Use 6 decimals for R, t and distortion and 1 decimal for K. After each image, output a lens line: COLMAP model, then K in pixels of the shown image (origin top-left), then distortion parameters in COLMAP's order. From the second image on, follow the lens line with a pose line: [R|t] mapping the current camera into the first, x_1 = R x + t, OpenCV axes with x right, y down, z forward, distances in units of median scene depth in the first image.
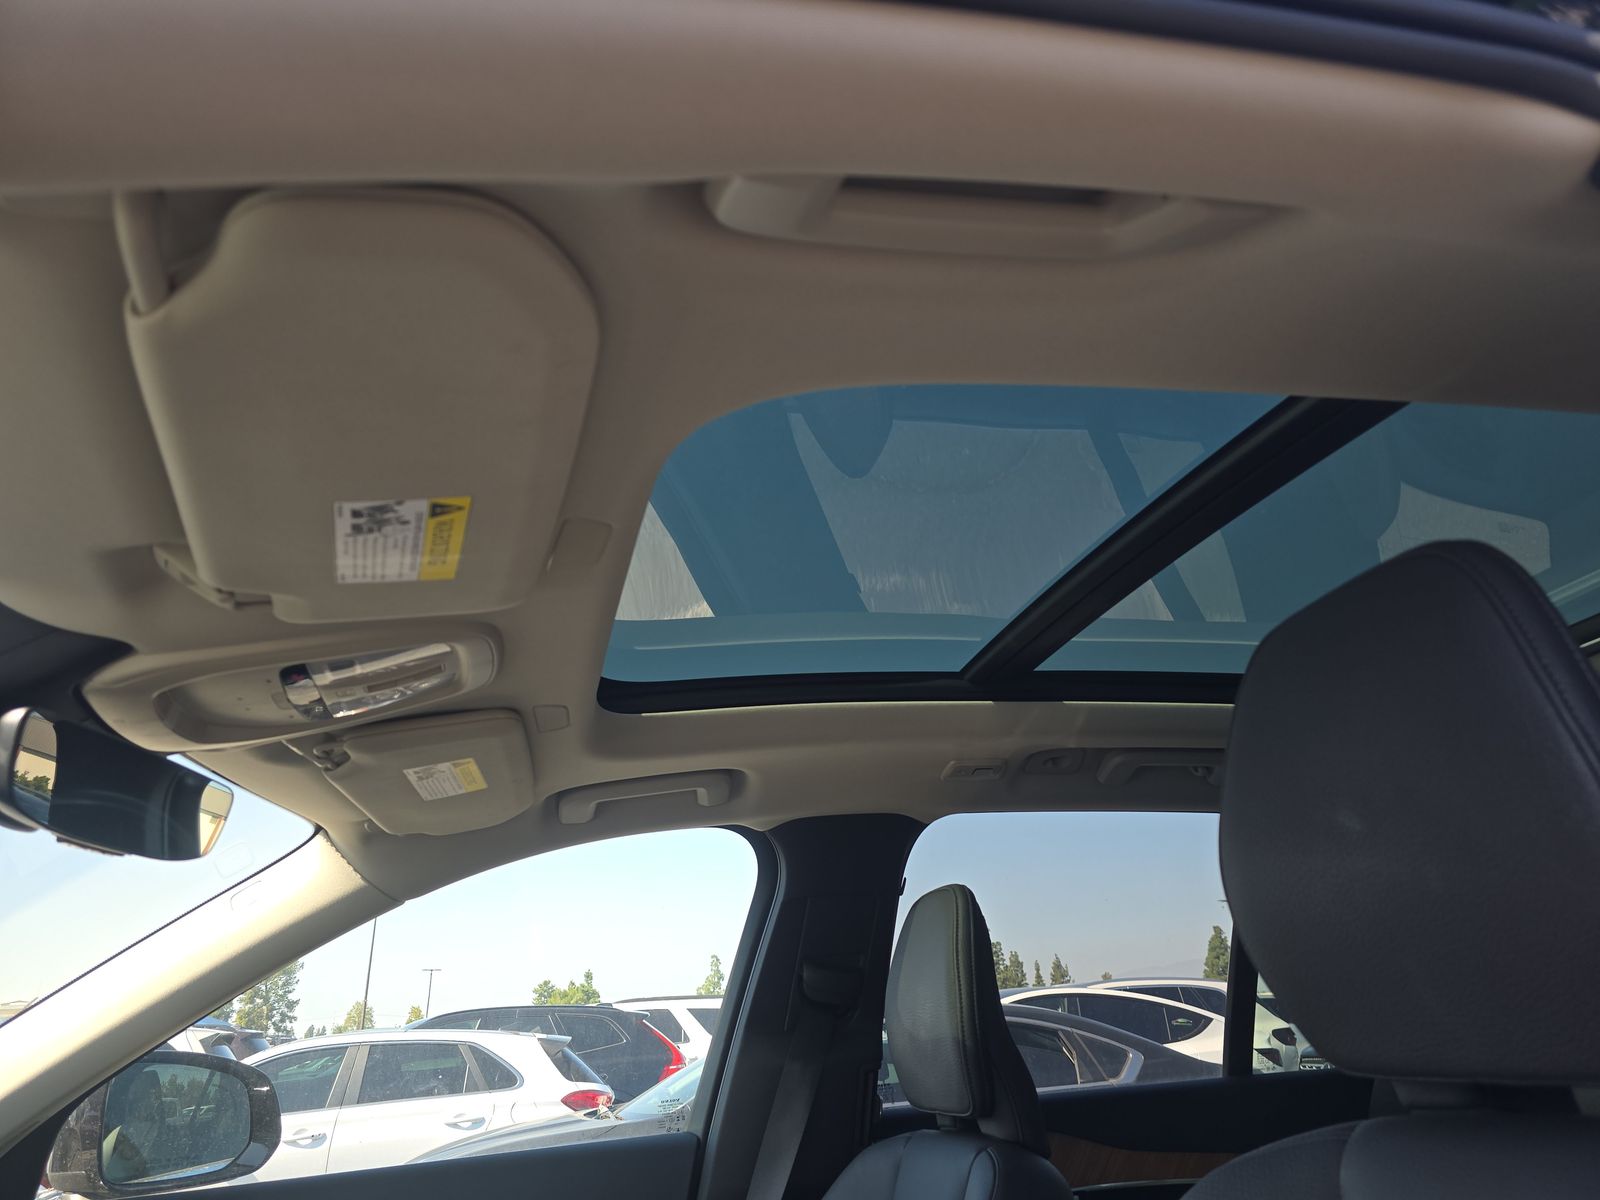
lens RADIAL K [[1049.3, 0, 797.1], [0, 1049.3, 607.7], [0, 0, 1]] dist [0.055109, -0.036219]
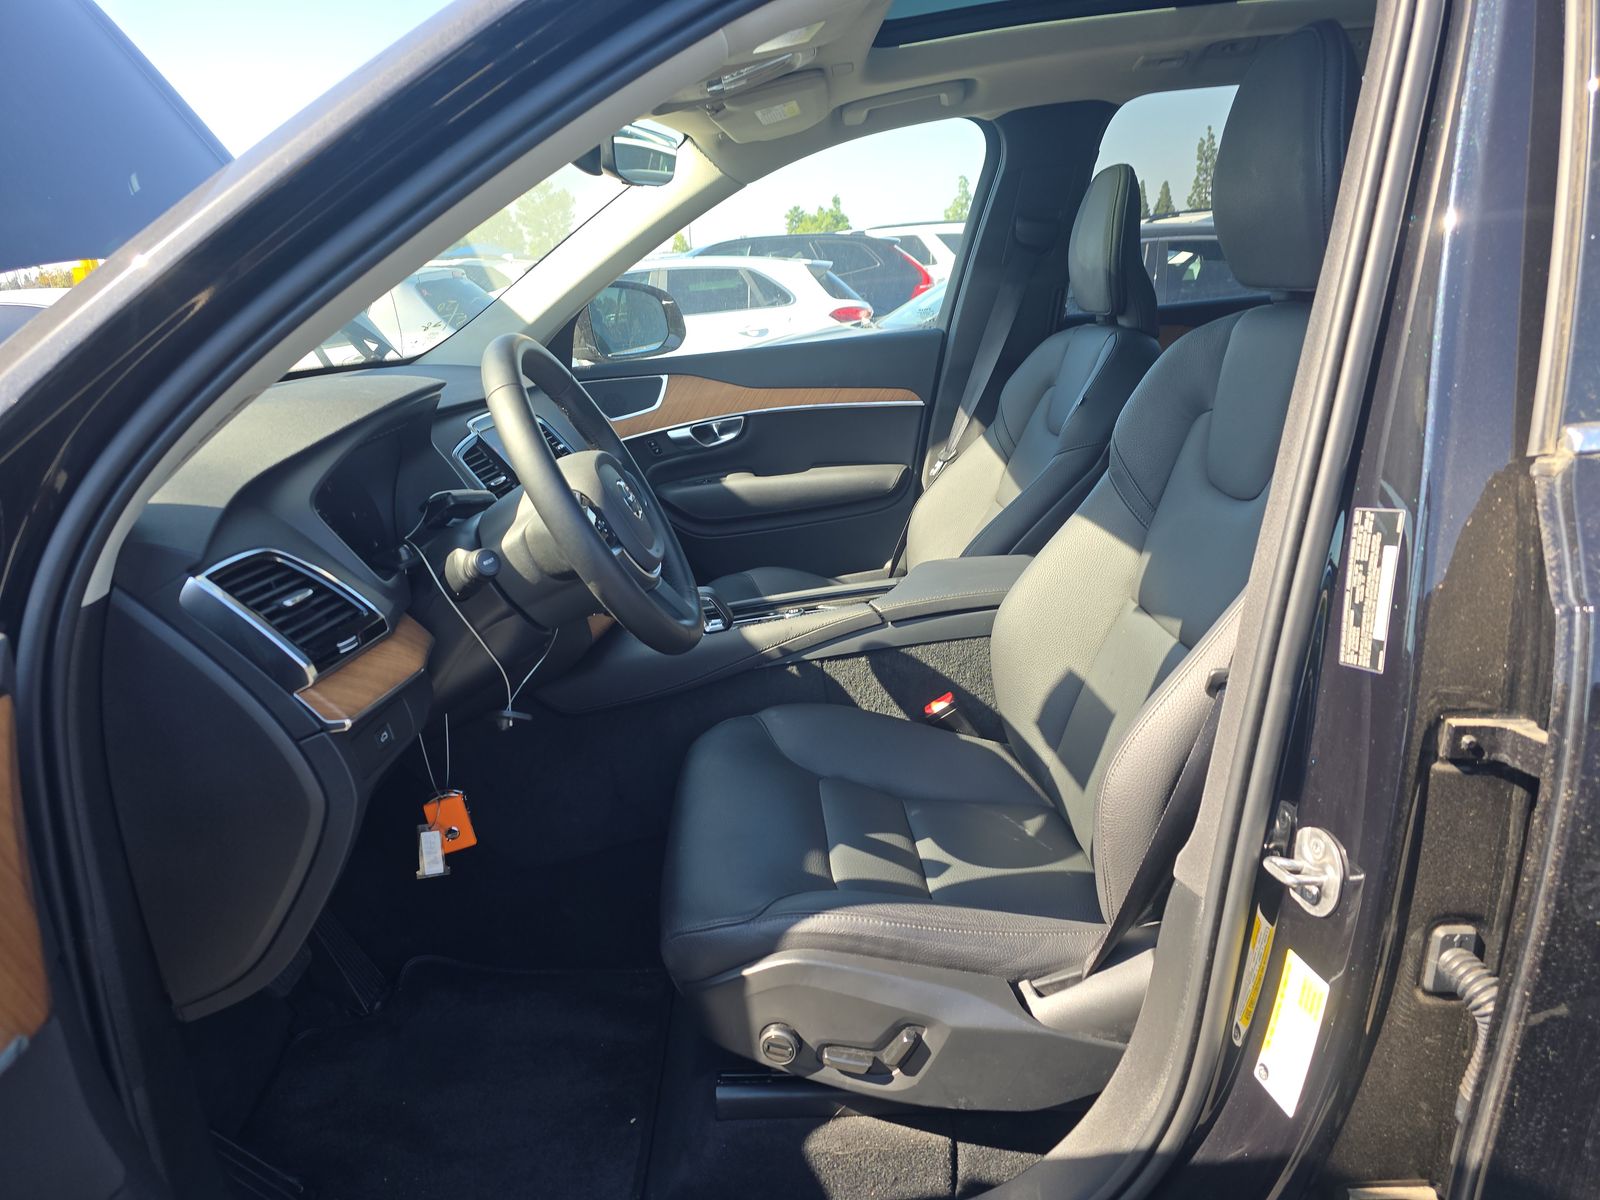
lens RADIAL K [[1049.3, 0, 797.1], [0, 1049.3, 607.7], [0, 0, 1]] dist [0.055109, -0.036219]
pose [[0.975914, 0.053385, -0.211523, 0.043611], [0.096393, 0.764292, 0.637626, -0.185422], [0.195705, -0.642657, 0.740737, -0.419364]]
